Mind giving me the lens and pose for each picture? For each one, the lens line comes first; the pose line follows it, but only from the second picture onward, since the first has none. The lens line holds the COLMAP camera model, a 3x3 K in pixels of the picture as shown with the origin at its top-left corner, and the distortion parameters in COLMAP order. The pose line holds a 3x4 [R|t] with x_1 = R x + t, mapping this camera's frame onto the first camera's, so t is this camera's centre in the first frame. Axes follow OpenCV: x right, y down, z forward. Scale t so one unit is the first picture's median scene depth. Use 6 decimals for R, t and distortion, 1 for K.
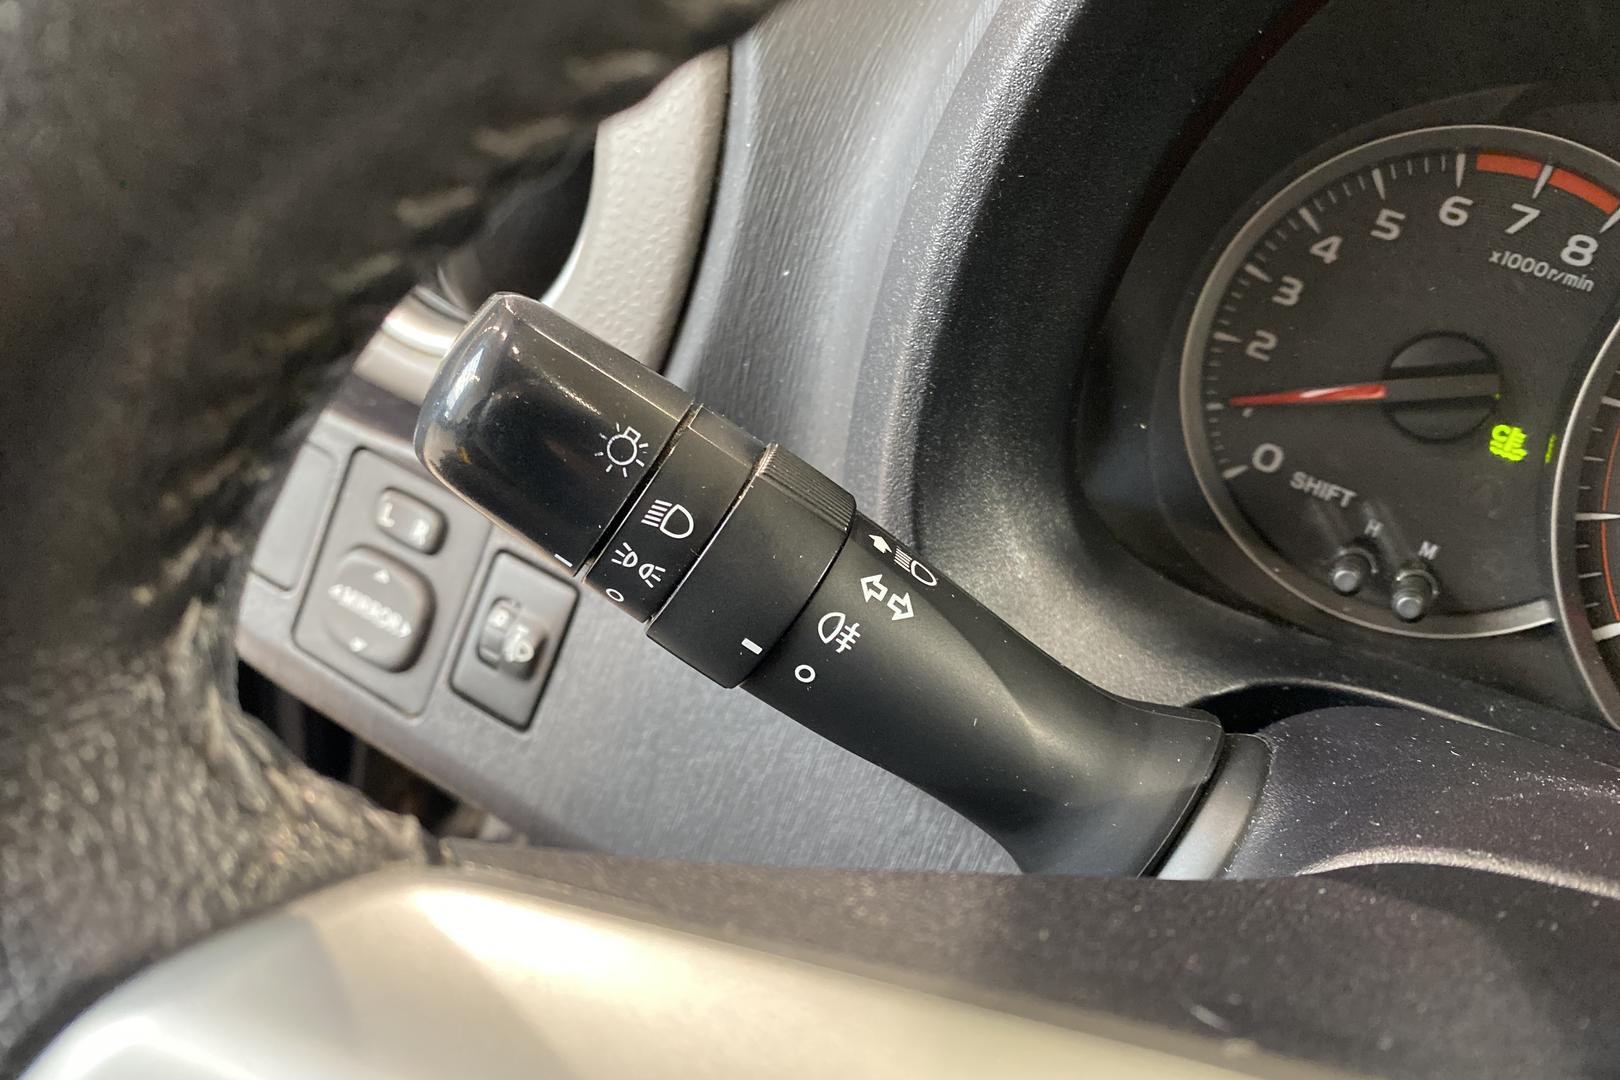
lens RADIAL K [[1237.6, 0, 810.0], [0, 1237.6, 540.0], [0, 0, 1]] dist [-0.003031, 0.001443]
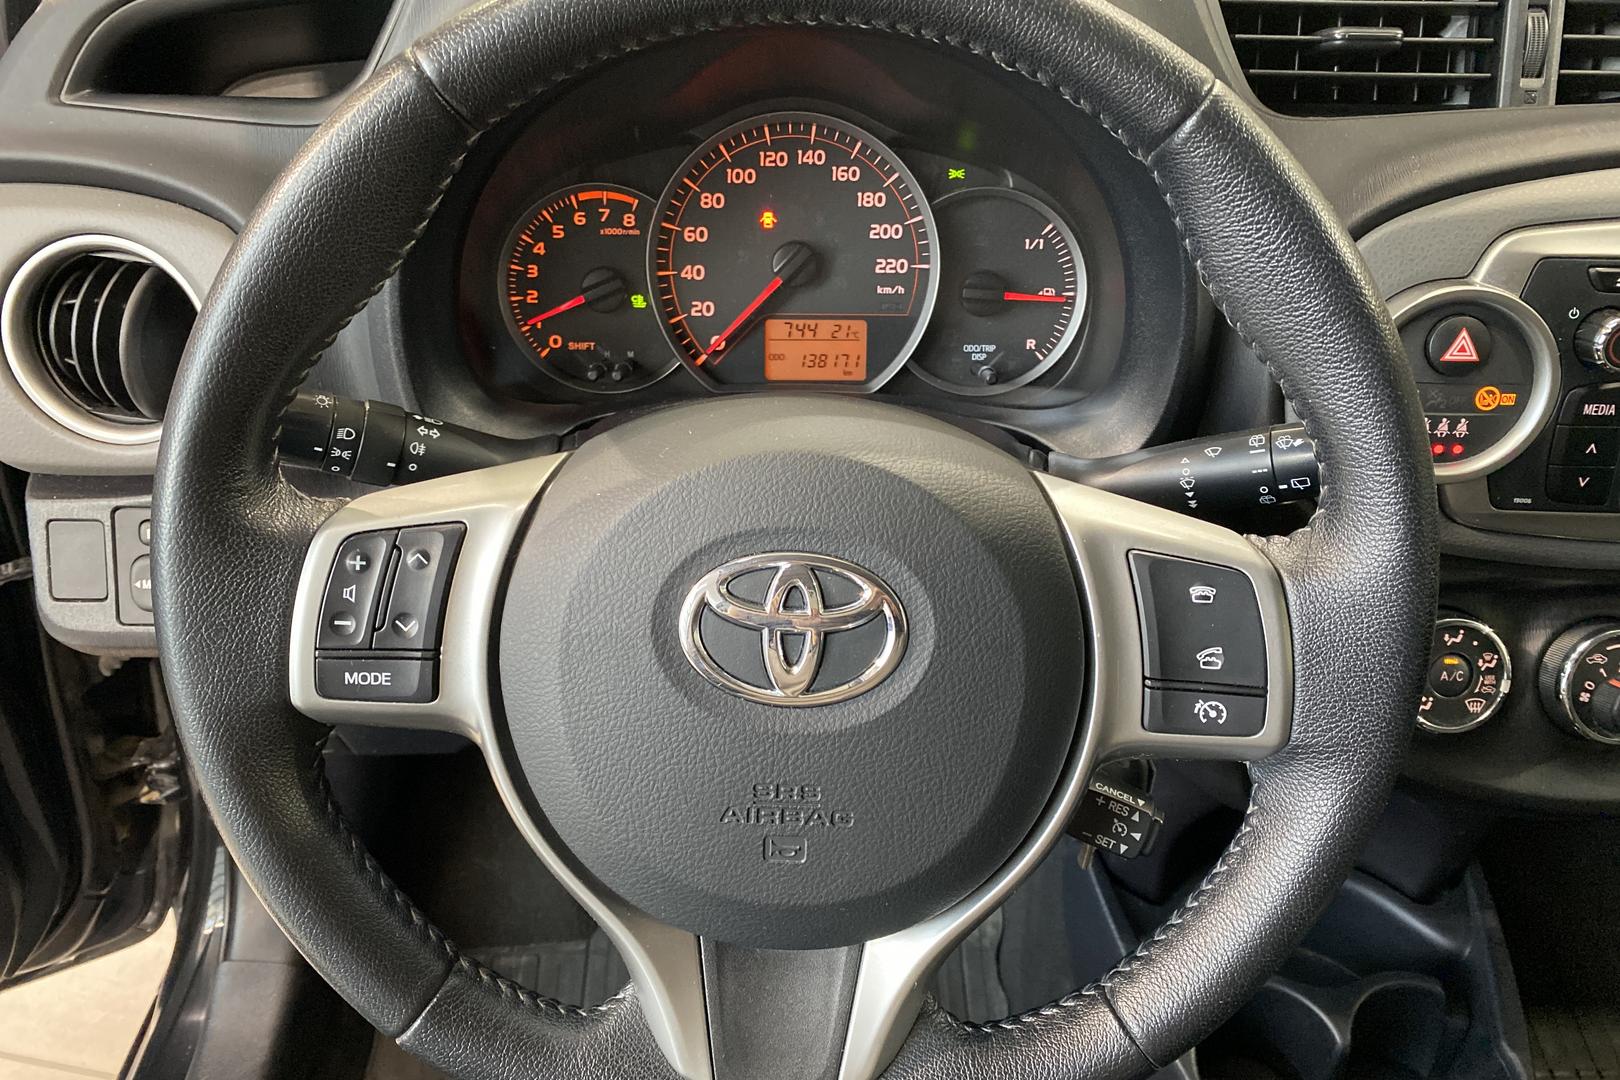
lens RADIAL K [[1237.6, 0, 810.0], [0, 1237.6, 540.0], [0, 0, 1]] dist [-0.003031, 0.001443]
pose [[0.834413, -0.408672, 0.369787, -0.253156], [0.392920, 0.911598, 0.120845, 0.191297], [-0.386483, 0.044462, 0.921224, -1.381503]]
